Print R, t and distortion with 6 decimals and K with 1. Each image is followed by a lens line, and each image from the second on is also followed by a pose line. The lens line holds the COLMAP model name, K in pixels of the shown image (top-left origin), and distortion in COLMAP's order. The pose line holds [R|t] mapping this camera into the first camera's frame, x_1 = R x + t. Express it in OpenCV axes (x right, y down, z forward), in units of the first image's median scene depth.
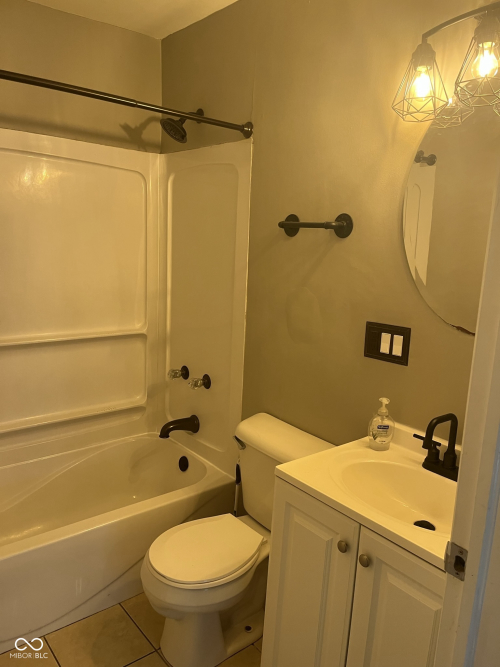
lens RADIAL K [[508.1, 0, 249.6], [0, 508.1, 335.0], [0, 0, 1]] dist [0.046115, -0.066192]
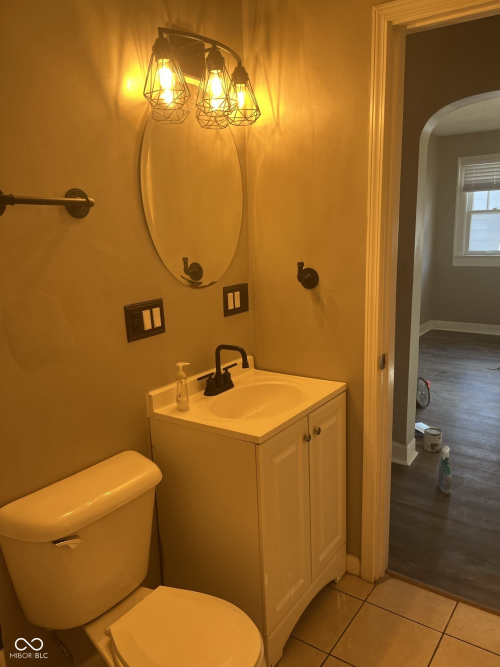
lens RADIAL K [[508.1, 0, 250.0], [0, 508.1, 333.2], [0, 0, 1]] dist [0.046115, -0.066192]
pose [[-0.265644, -0.211533, 0.940578, -0.767570], [0.204833, 0.940972, 0.269472, -0.194414], [-0.942060, 0.264245, -0.206635, 1.029214]]
